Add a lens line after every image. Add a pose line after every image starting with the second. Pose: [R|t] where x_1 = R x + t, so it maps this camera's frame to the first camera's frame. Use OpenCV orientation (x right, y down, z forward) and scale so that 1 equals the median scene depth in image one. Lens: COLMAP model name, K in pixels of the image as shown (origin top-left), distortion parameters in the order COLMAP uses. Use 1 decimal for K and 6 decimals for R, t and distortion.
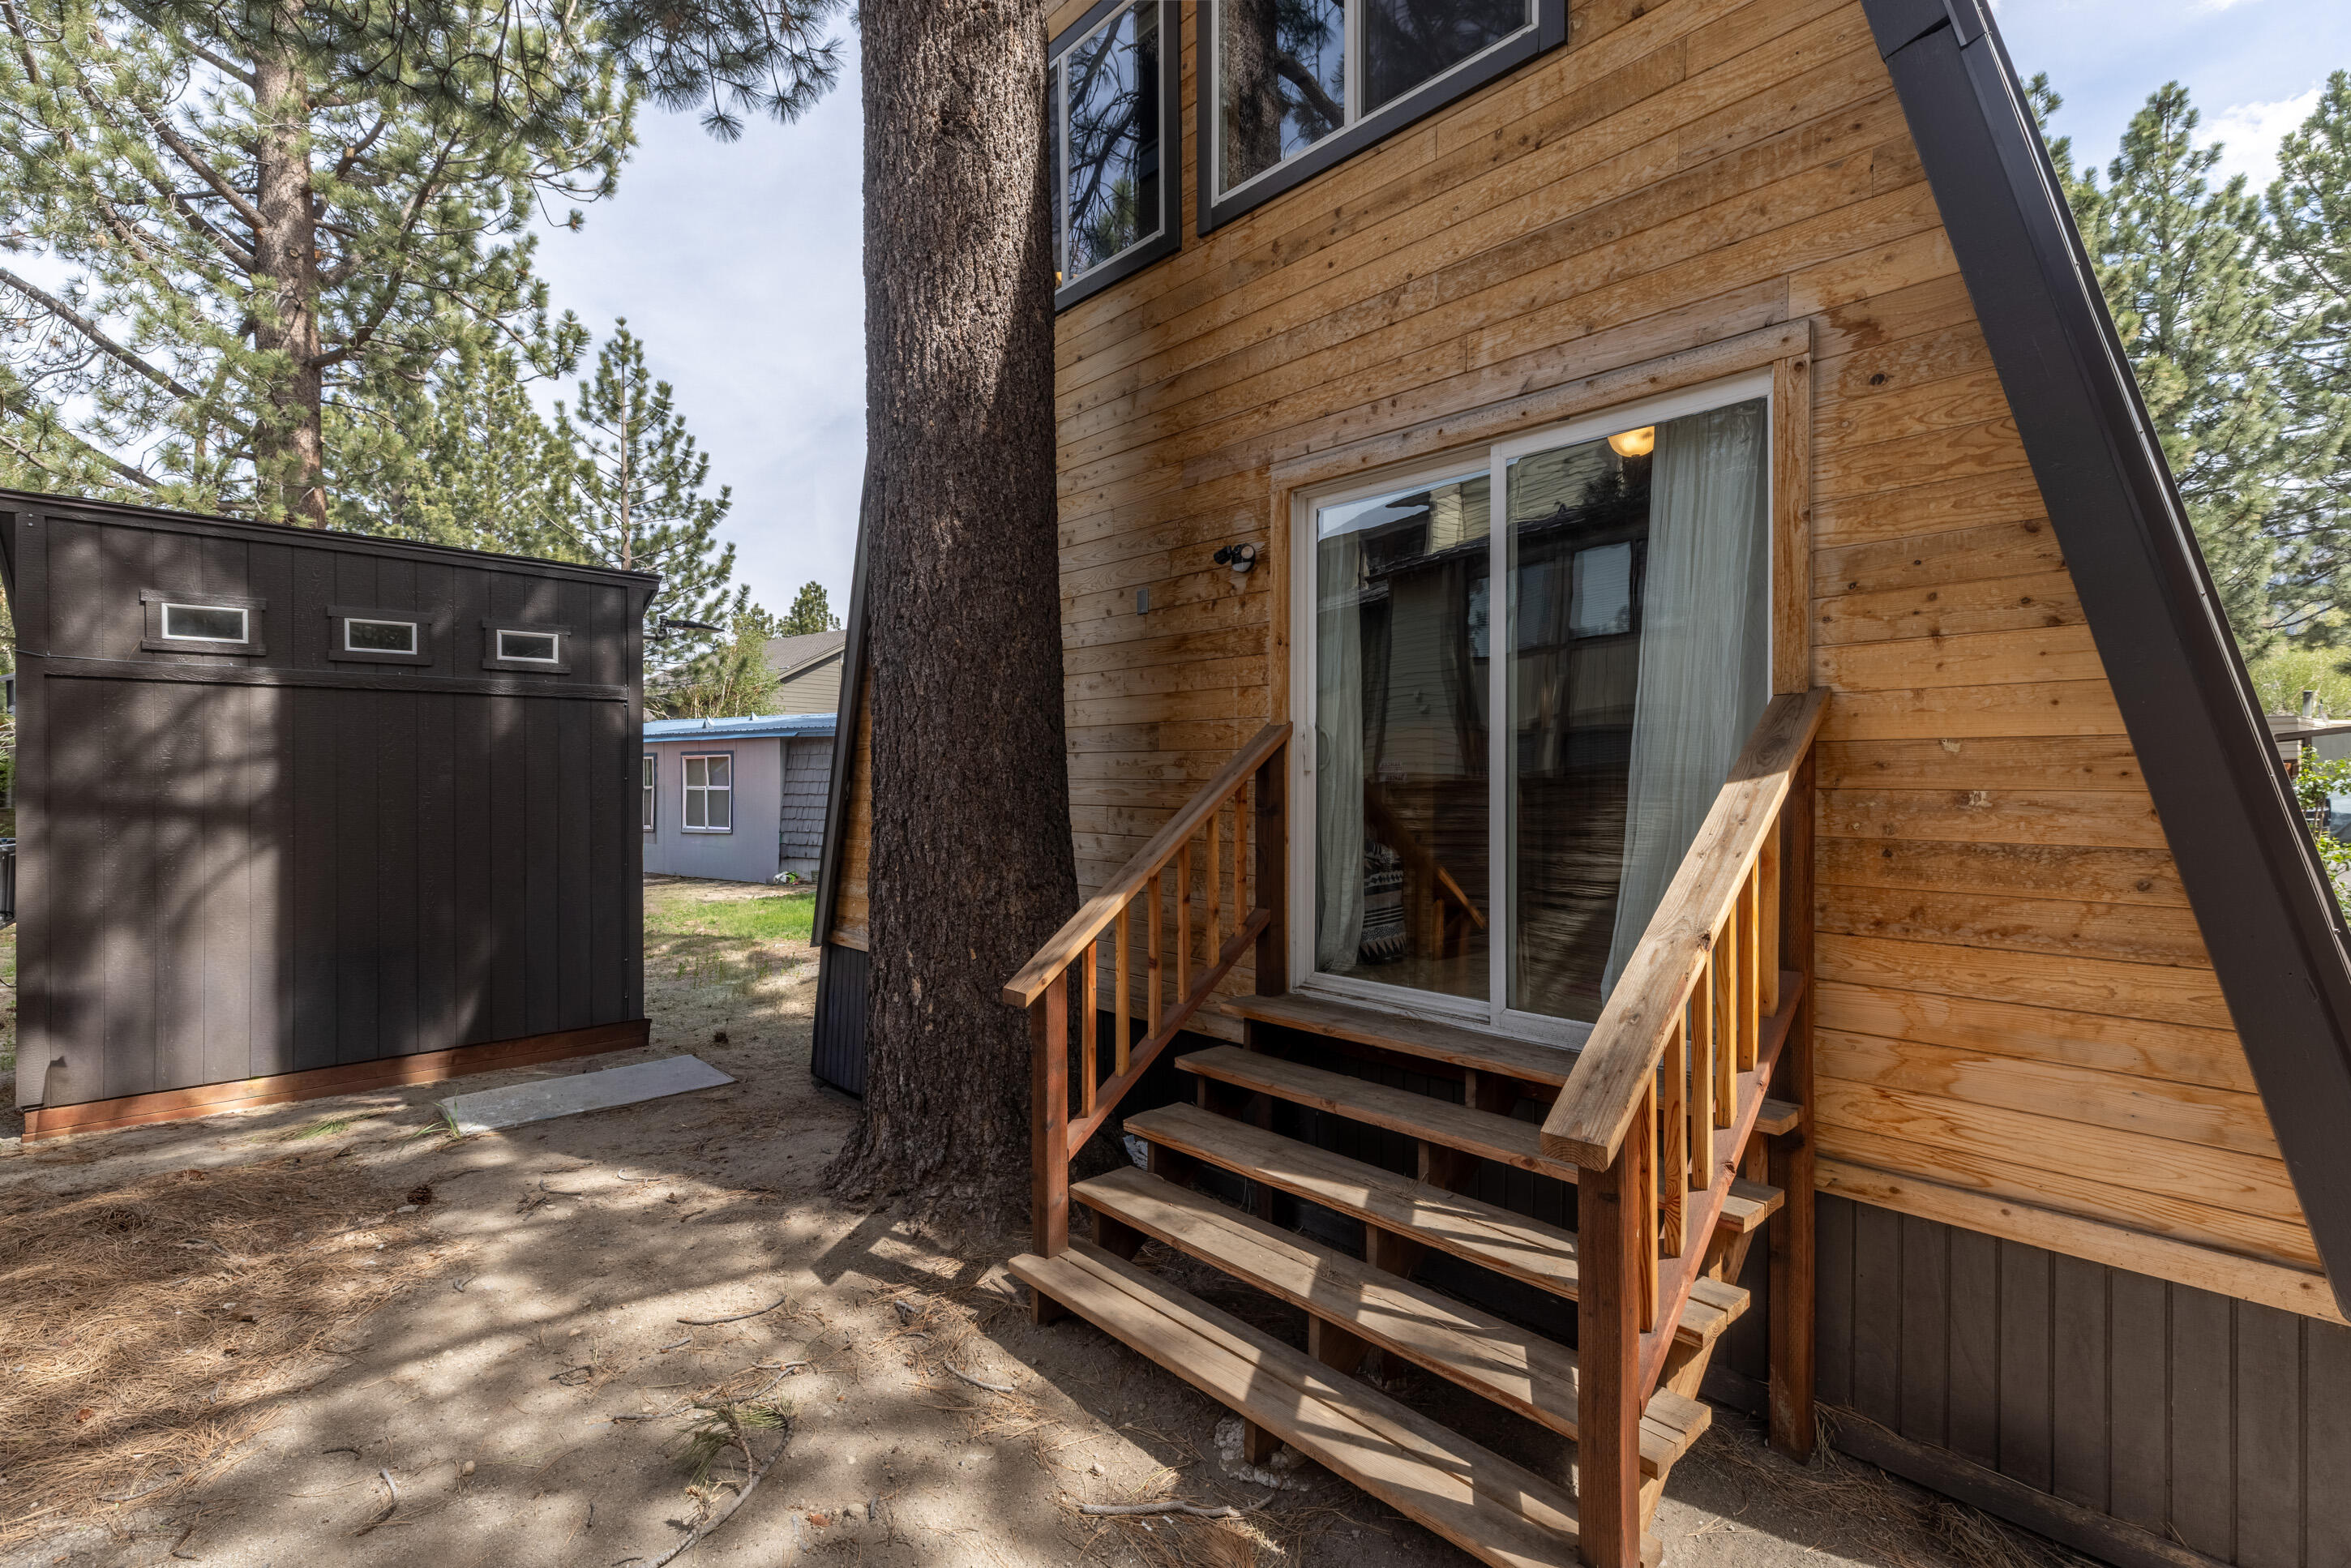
lens RADIAL K [[1044.2, 0, 1165.8], [0, 1044.2, 785.3], [0, 0, 1]] dist [0.010390, 0.000674]
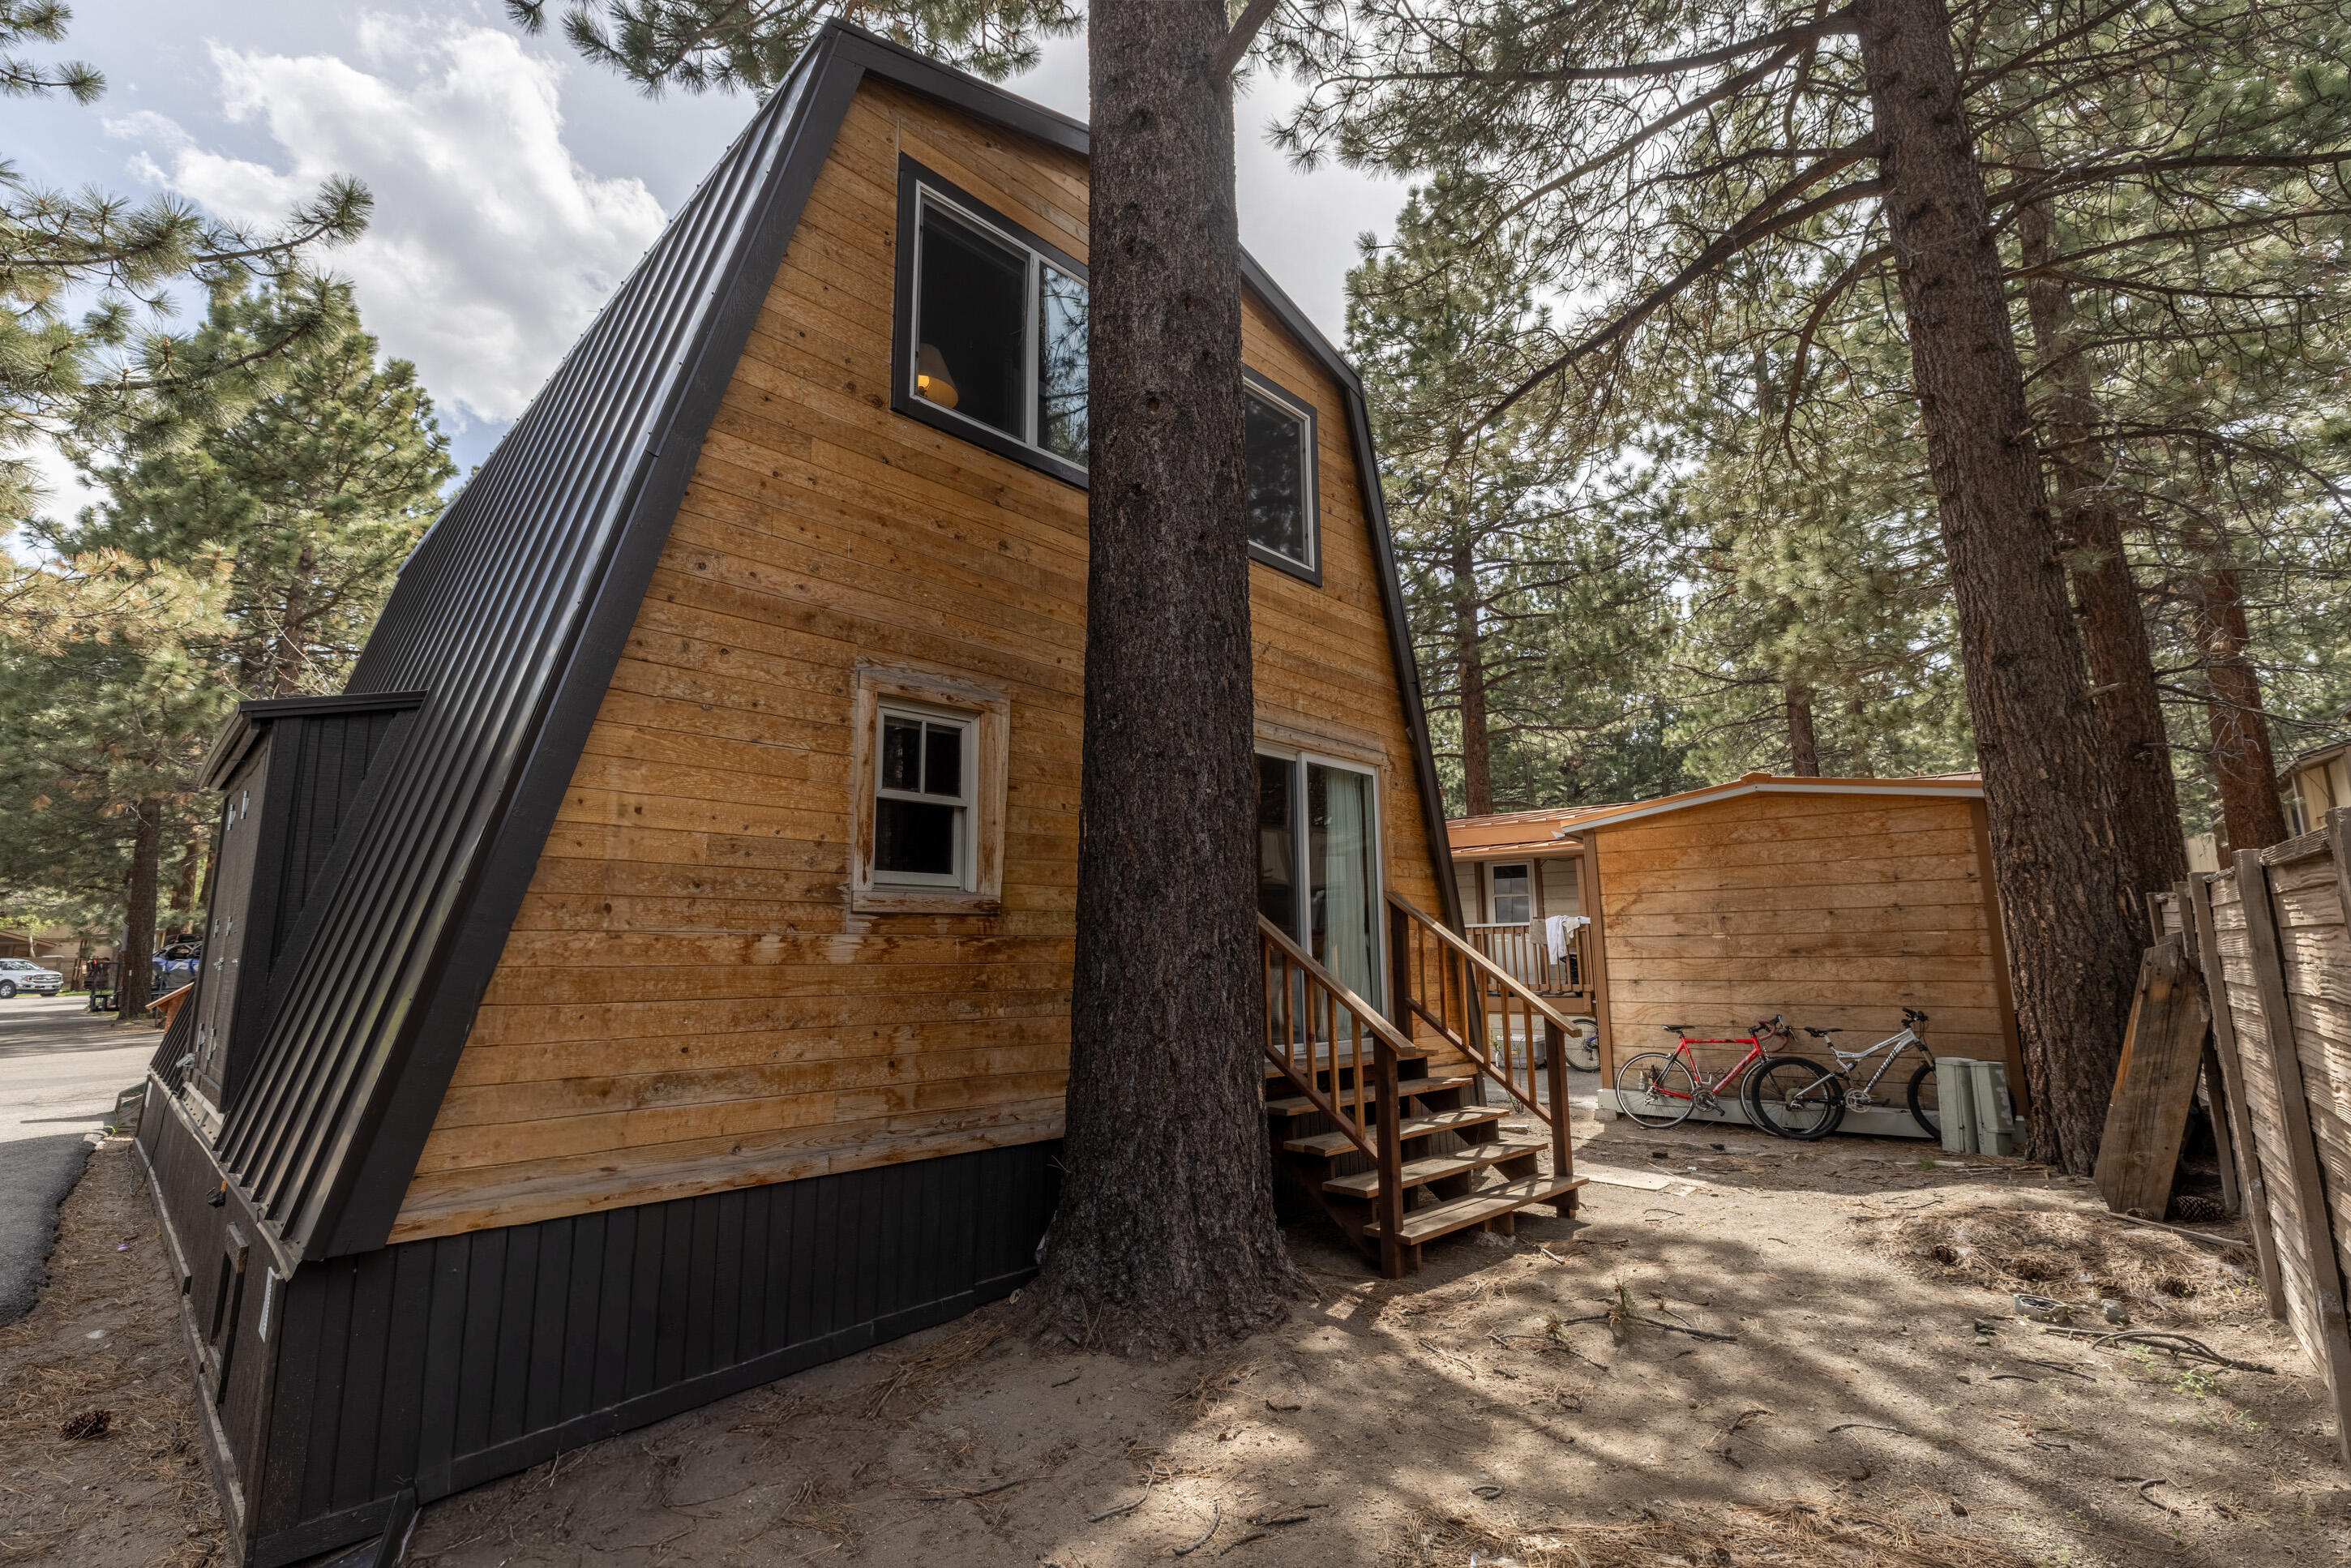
lens RADIAL K [[1044.2, 0, 1165.8], [0, 1044.2, 785.3], [0, 0, 1]] dist [0.010390, 0.000674]
pose [[-0.034235, 0.166946, 0.985372, -1.025863], [0.014250, 0.985931, -0.166545, 0.039099], [-0.999312, 0.008340, -0.036132, 0.848463]]
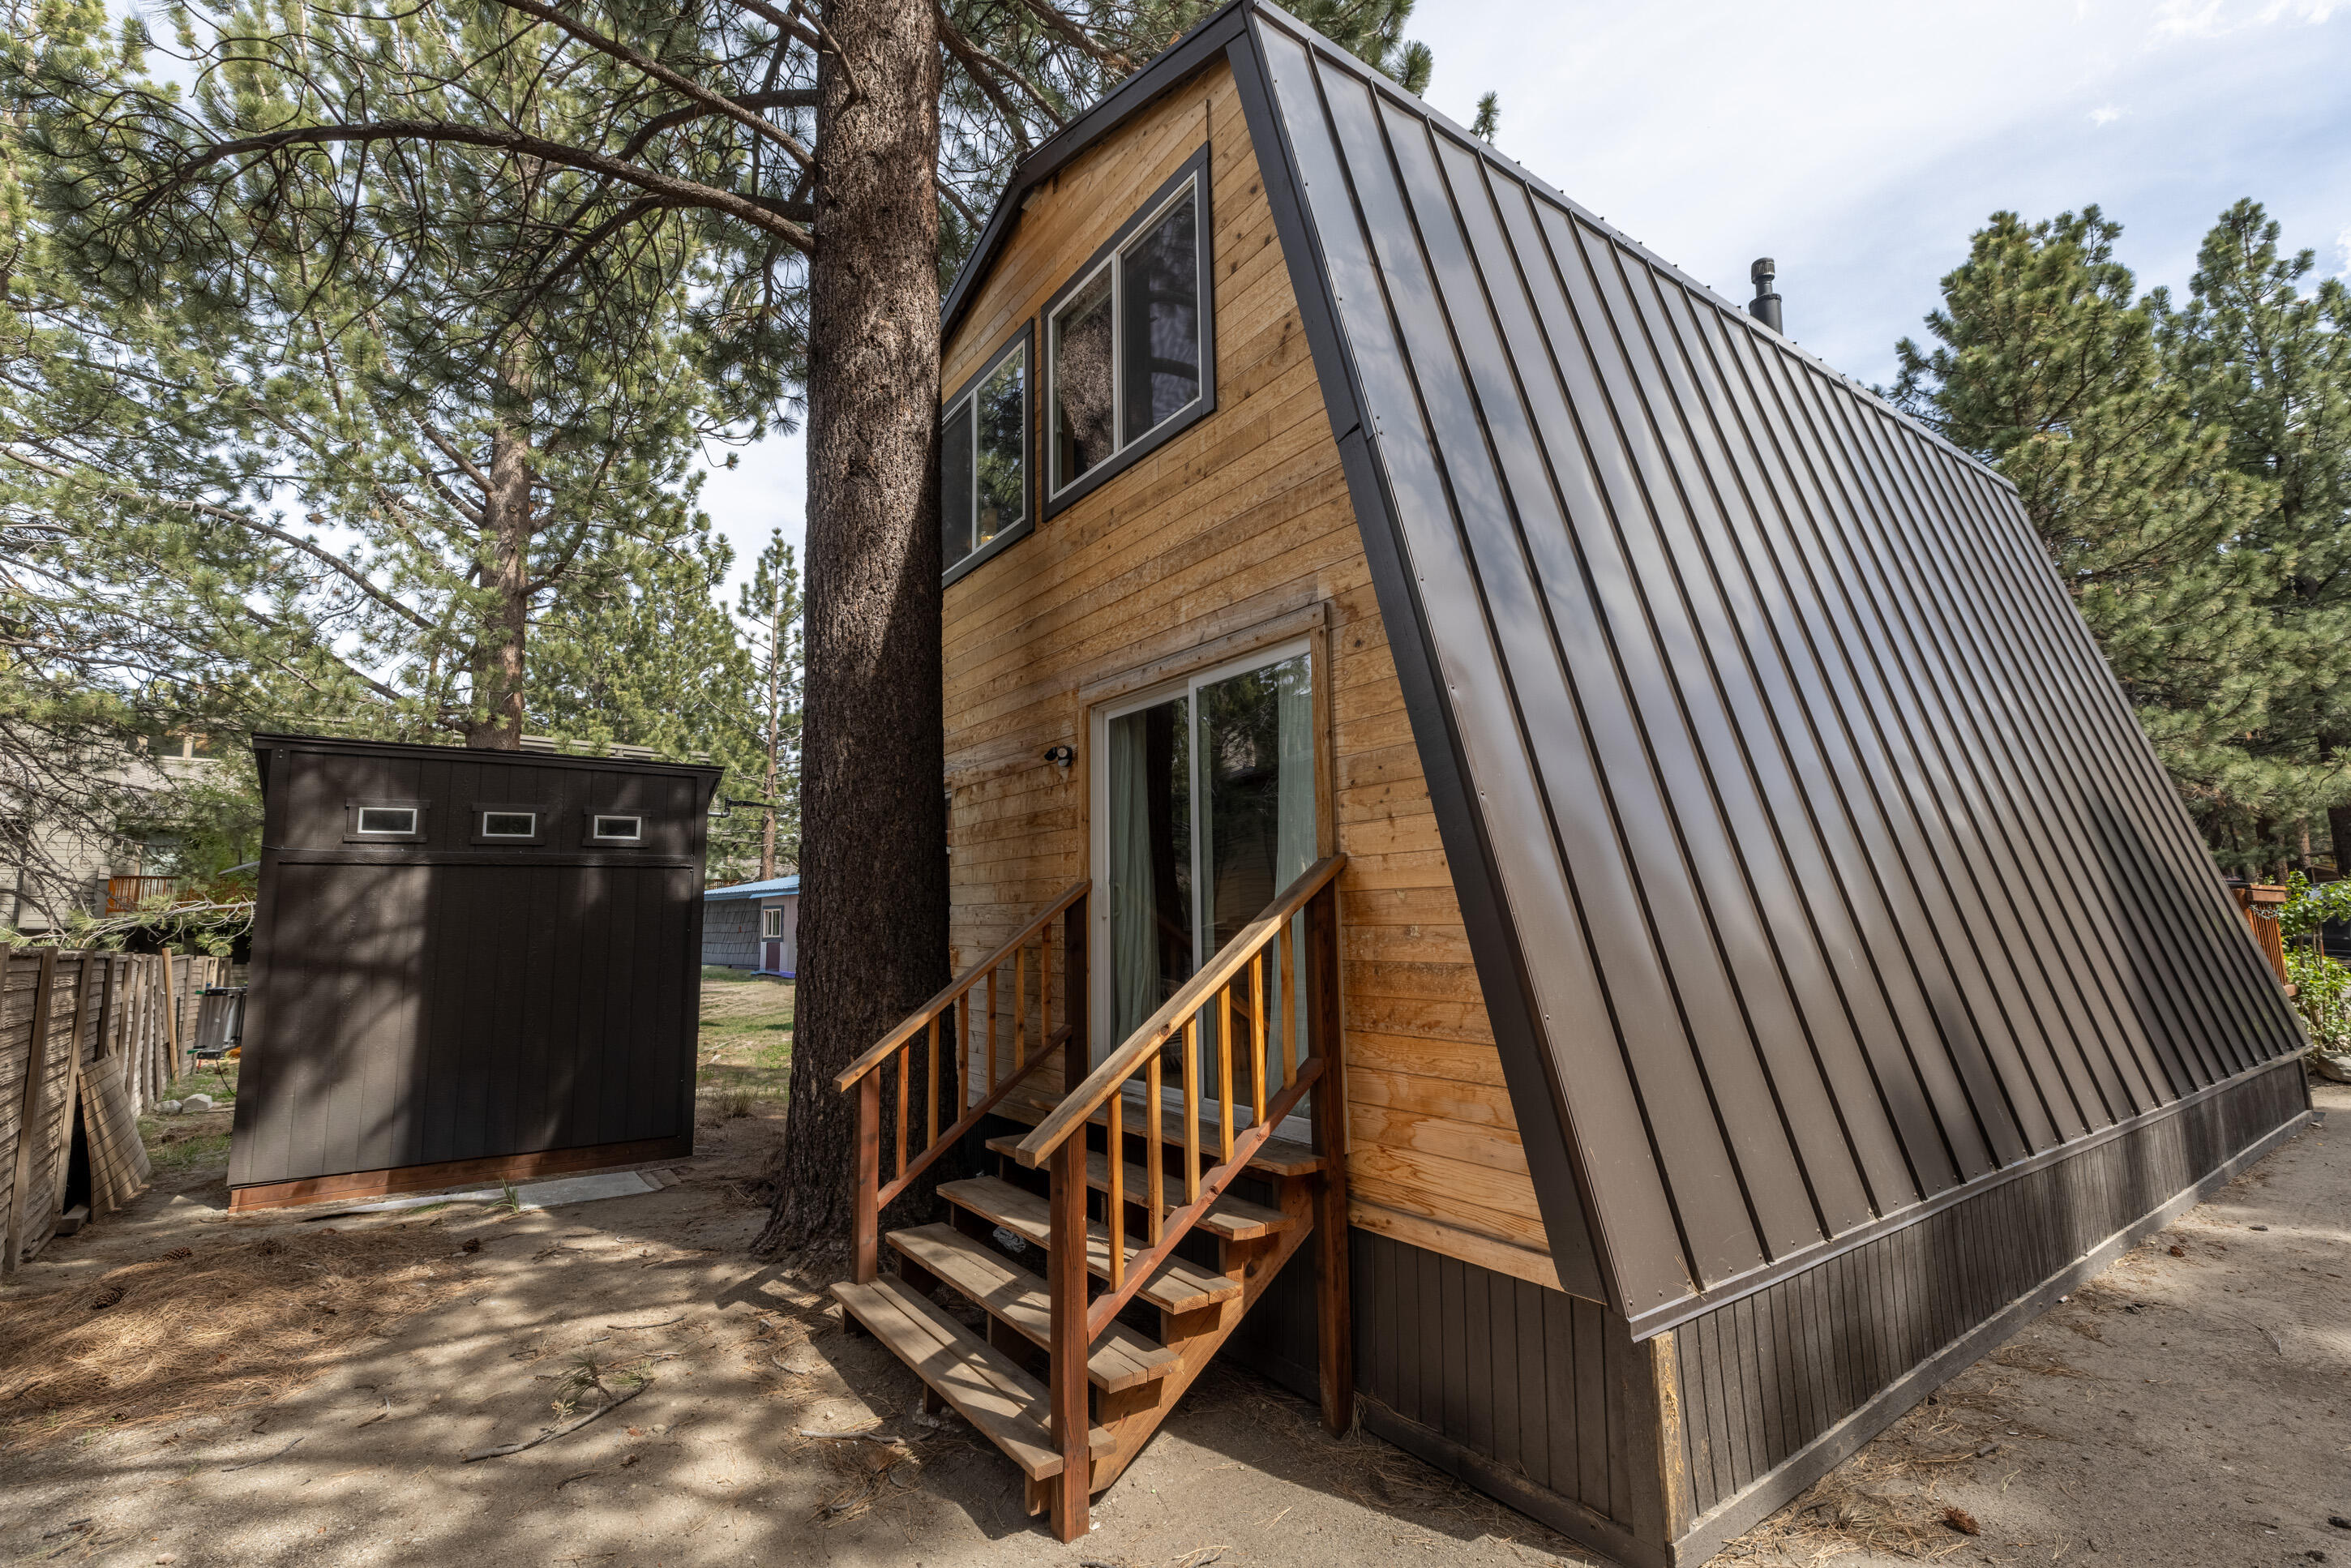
lens RADIAL K [[1051.0, 0, 1175.5], [0, 1051.0, 784.0], [0, 0, 1]] dist [0.012389, 0.000515]
pose [[0.990390, -0.035017, -0.133798, 0.292929], [0.016731, 0.990646, -0.135428, 0.001149], [0.137289, 0.131888, 0.981711, -0.215599]]
